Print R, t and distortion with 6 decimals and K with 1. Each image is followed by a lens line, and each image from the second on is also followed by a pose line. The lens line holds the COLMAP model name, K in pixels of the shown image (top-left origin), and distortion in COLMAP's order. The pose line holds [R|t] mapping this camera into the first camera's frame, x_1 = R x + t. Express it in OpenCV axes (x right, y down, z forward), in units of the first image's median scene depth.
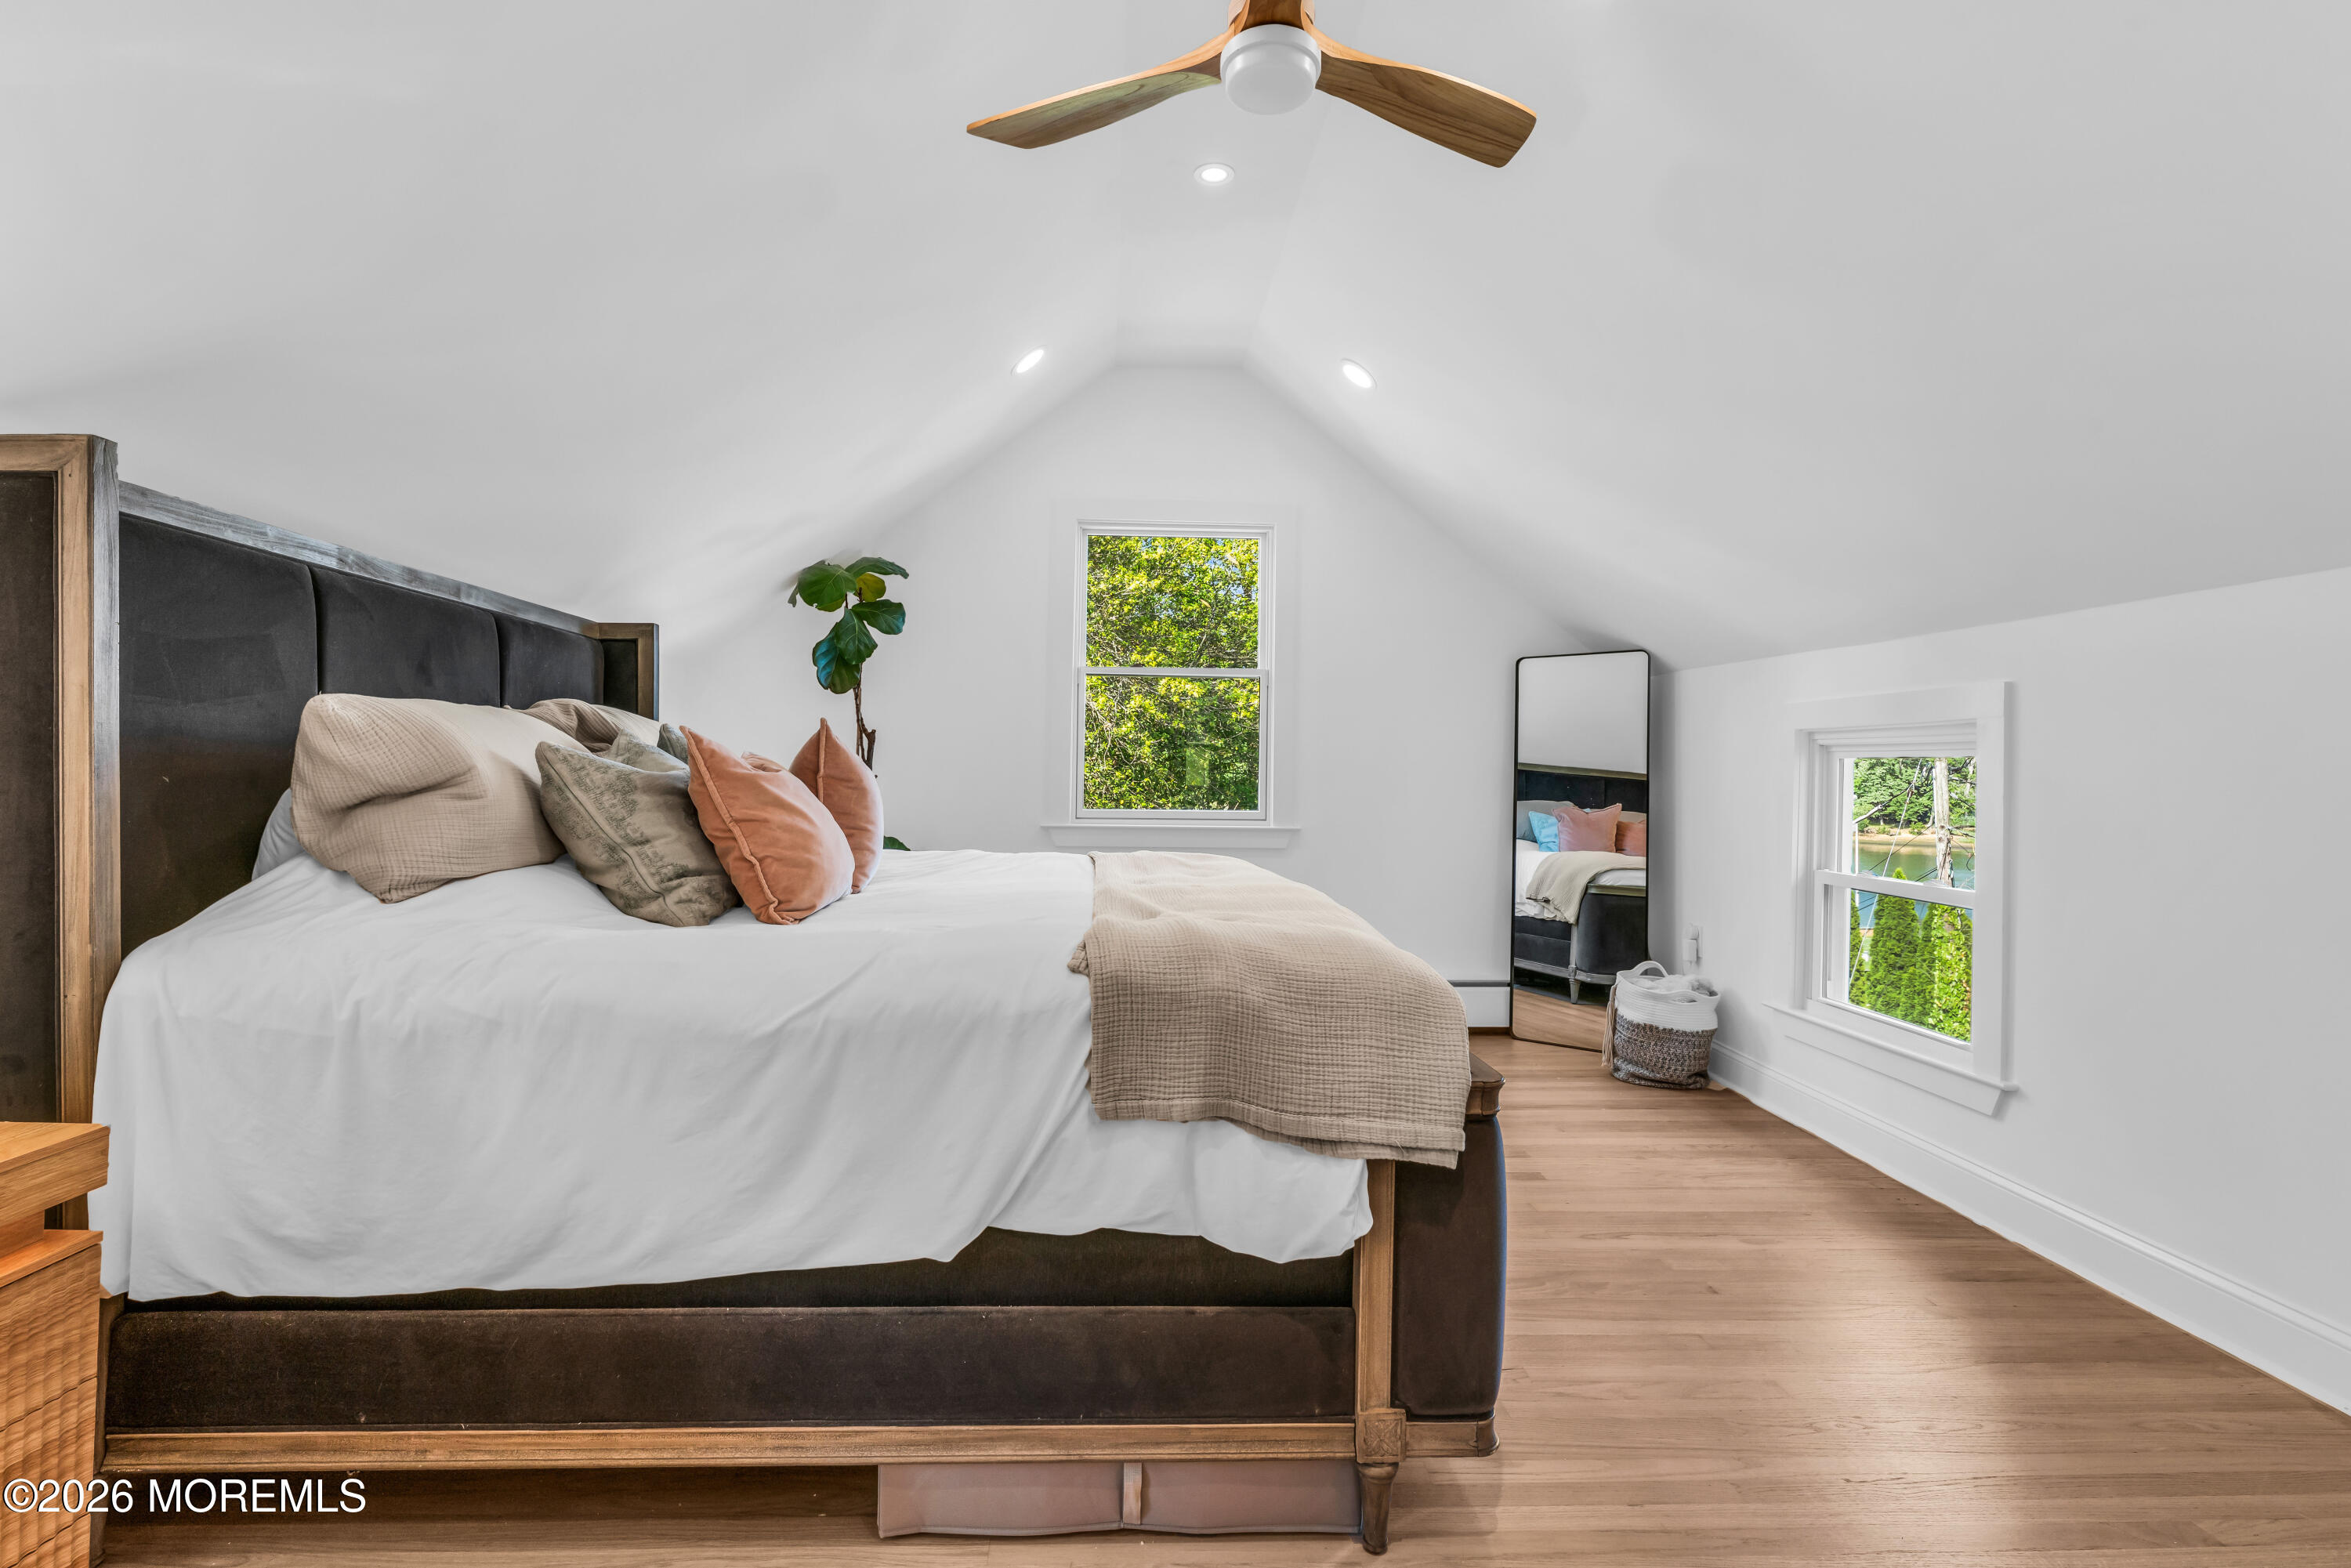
lens RADIAL K [[1065.4, 0, 1171.6], [0, 1065.4, 766.6], [0, 0, 1]] dist [-0.001340, -0.000045]
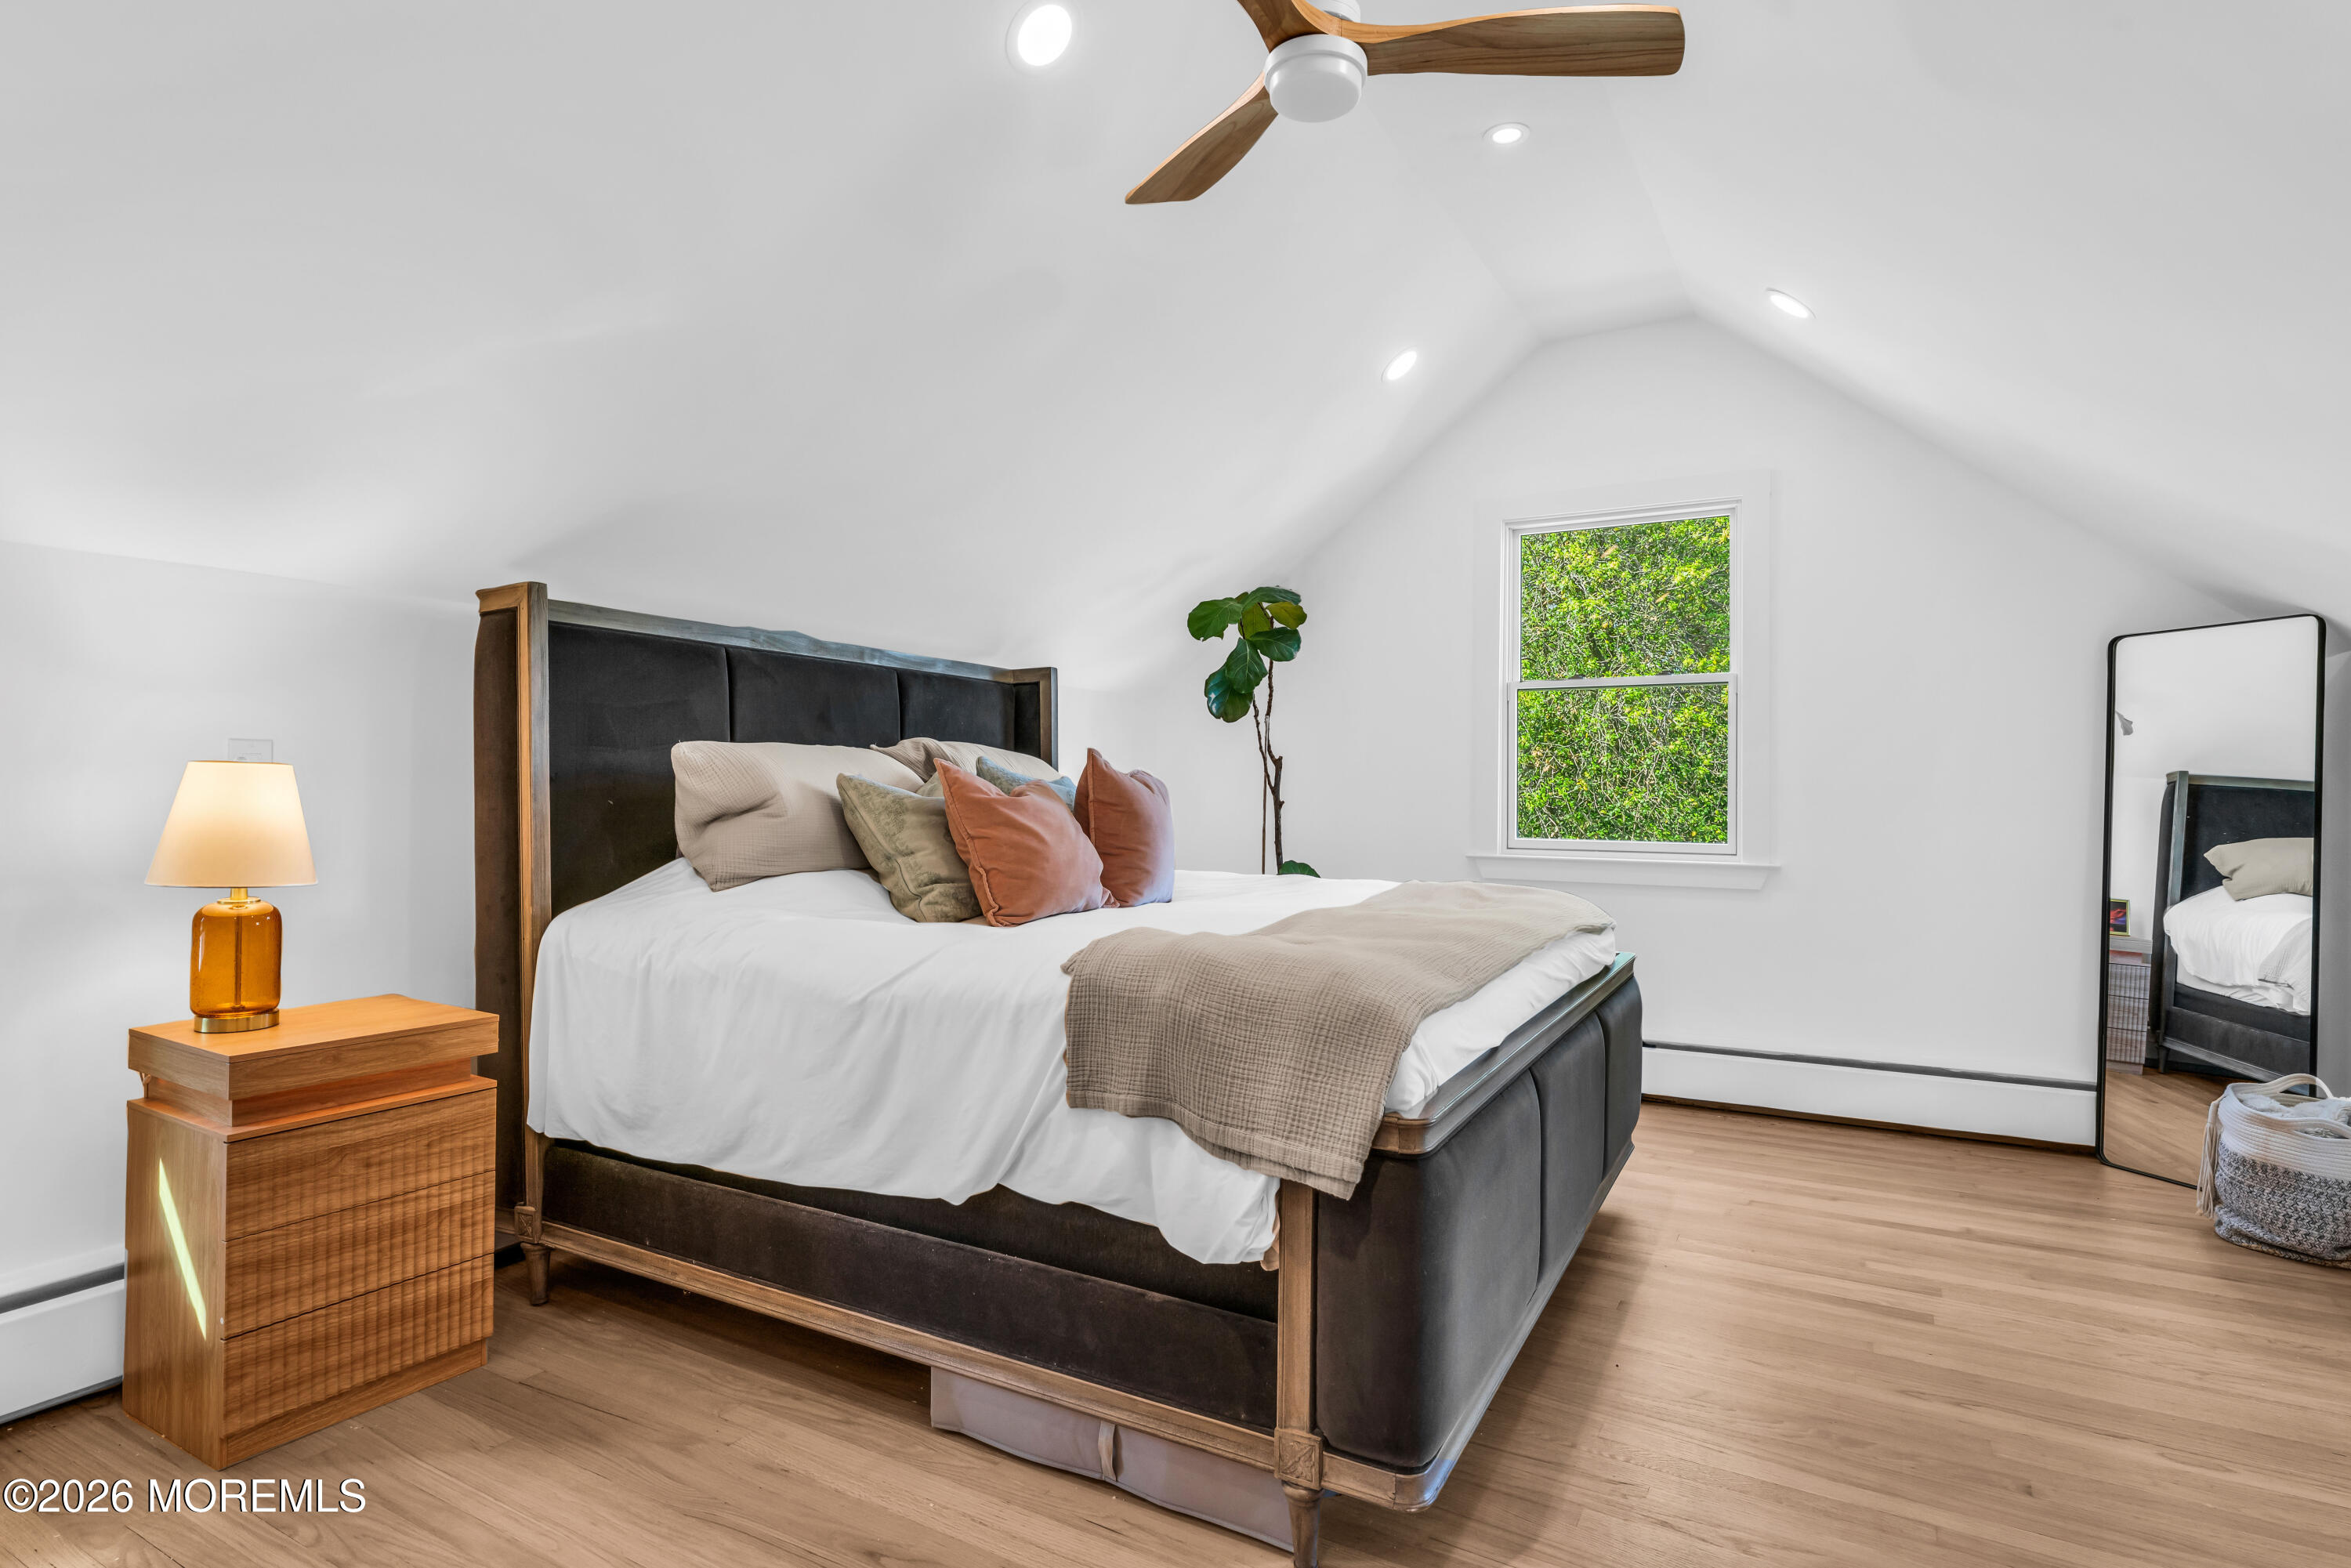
lens RADIAL K [[1159.8, 0, 1181.9], [0, 1159.8, 803.9], [0, 0, 1]] dist [0.002793, -0.000067]
pose [[0.861325, -0.000390, -0.508054, 0.547576], [0.004978, 0.999958, 0.007672, 0.005520], [0.508030, -0.009137, 0.861291, 0.010290]]
